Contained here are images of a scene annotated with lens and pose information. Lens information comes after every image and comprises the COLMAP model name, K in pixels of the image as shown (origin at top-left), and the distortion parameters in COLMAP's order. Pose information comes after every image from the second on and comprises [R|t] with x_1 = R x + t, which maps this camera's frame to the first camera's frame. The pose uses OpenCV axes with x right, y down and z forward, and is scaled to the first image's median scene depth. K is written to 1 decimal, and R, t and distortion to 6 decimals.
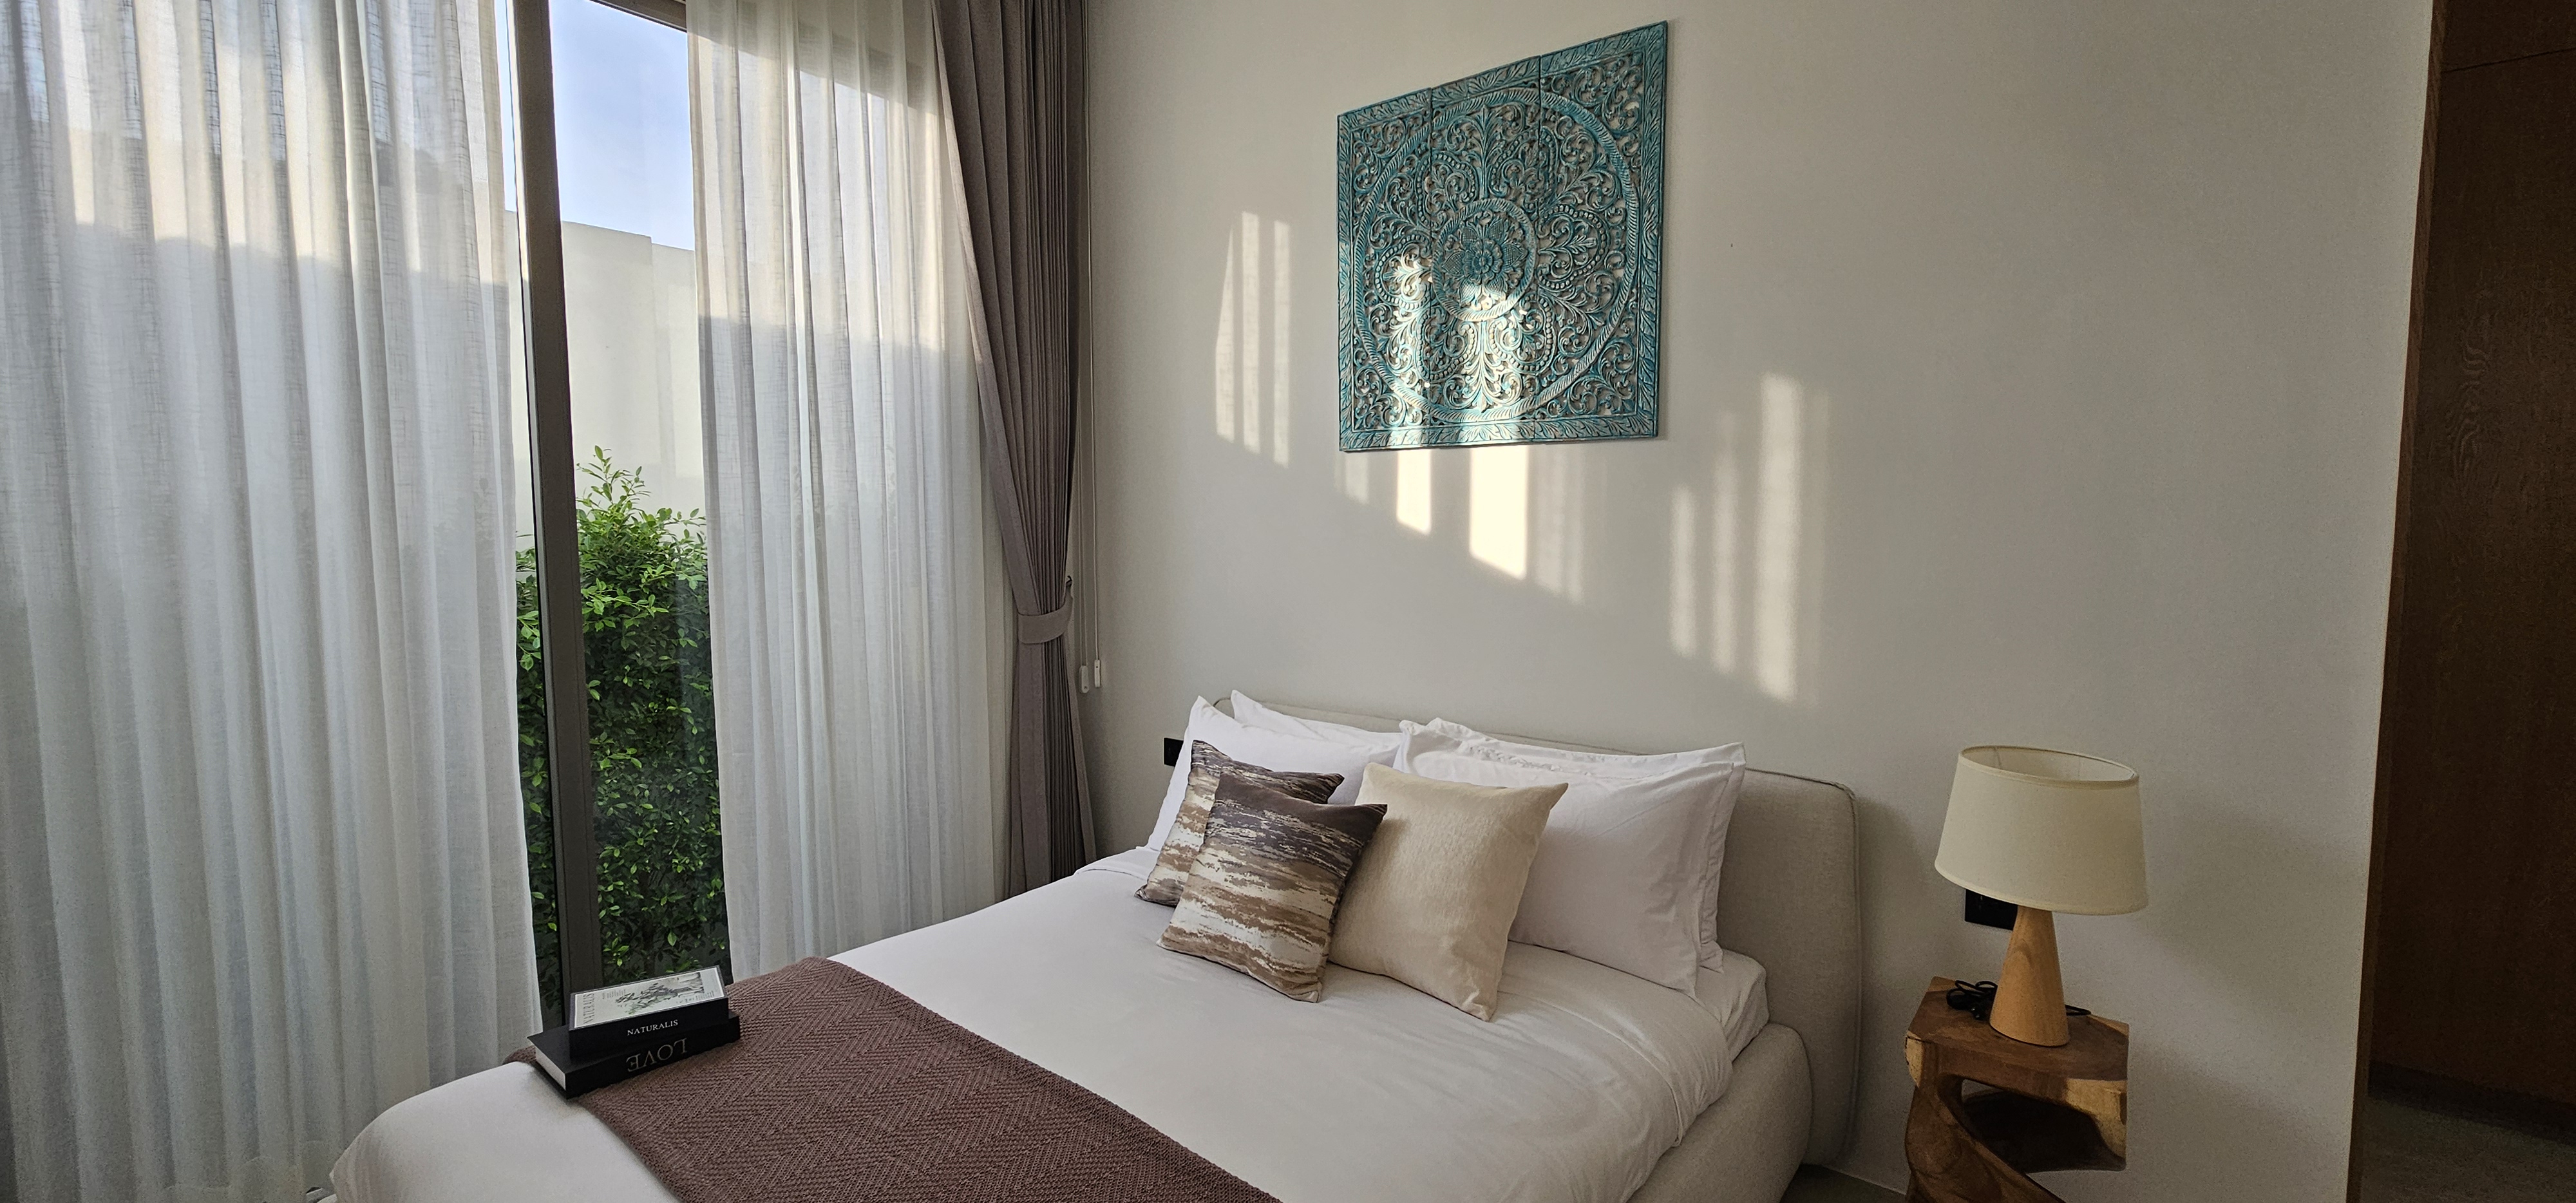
lens RADIAL K [[1050.9, 0, 1286.4], [0, 1050.9, 600.3], [0, 0, 1]] dist [-0.005564, 0.000099]
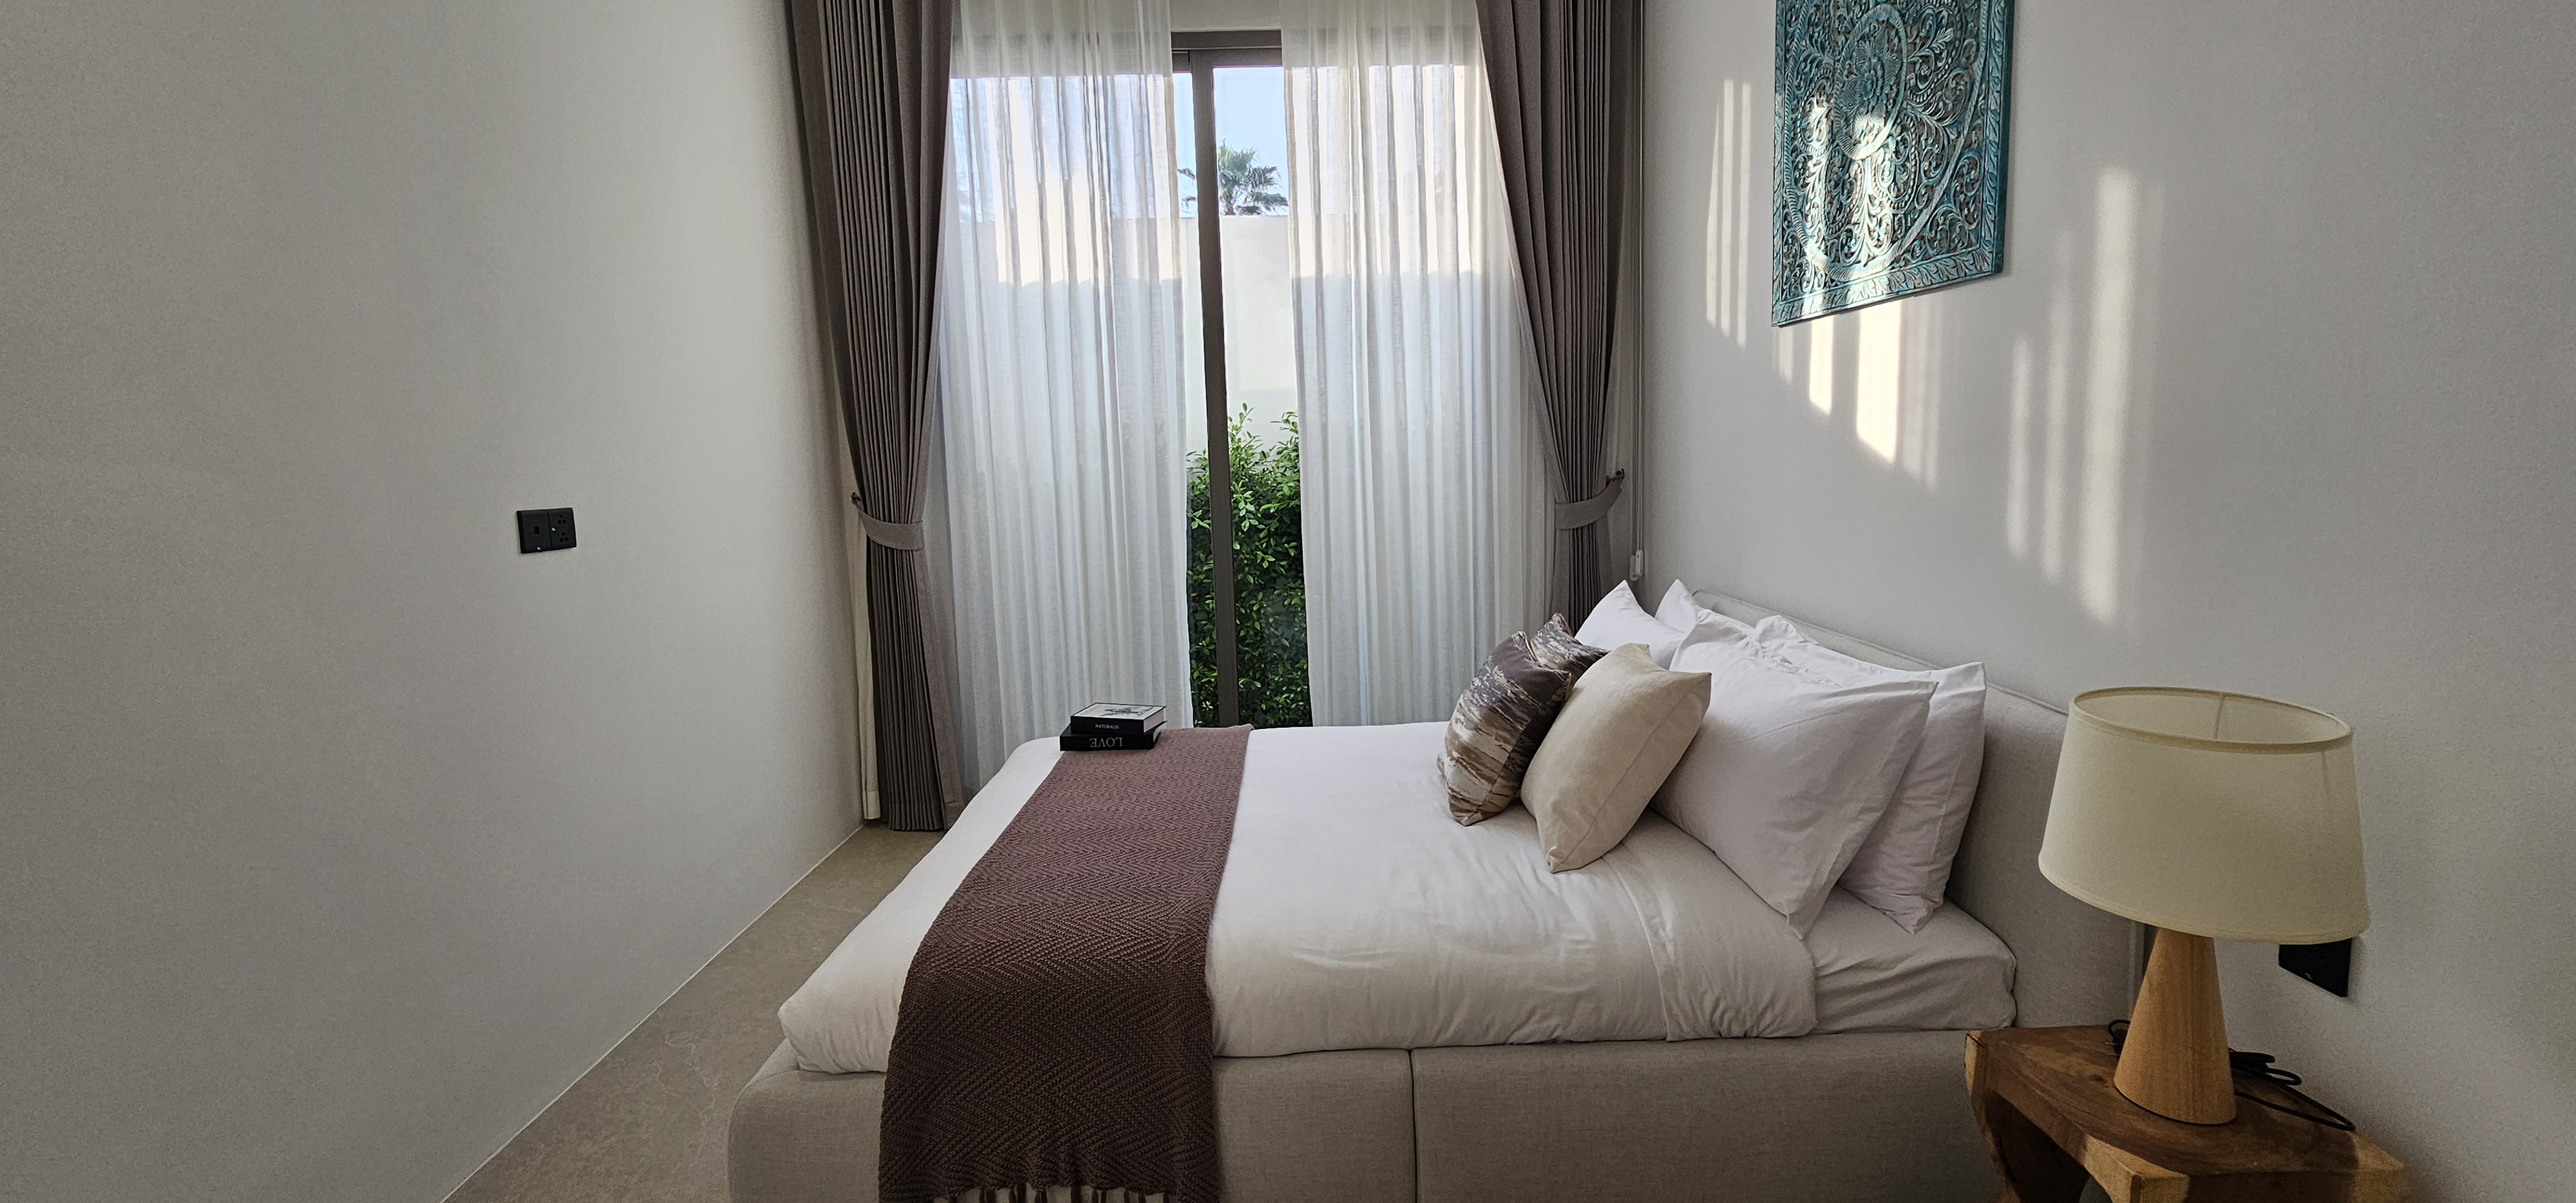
lens RADIAL K [[1050.9, 0, 1283.4], [0, 1050.9, 592.1], [0, 0, 1]] dist [-0.005564, 0.000099]
pose [[0.649176, 0.082241, -0.756179, 0.569709], [-0.022158, 0.995760, 0.089276, 0.019958], [0.760316, -0.041201, 0.648246, 0.079272]]
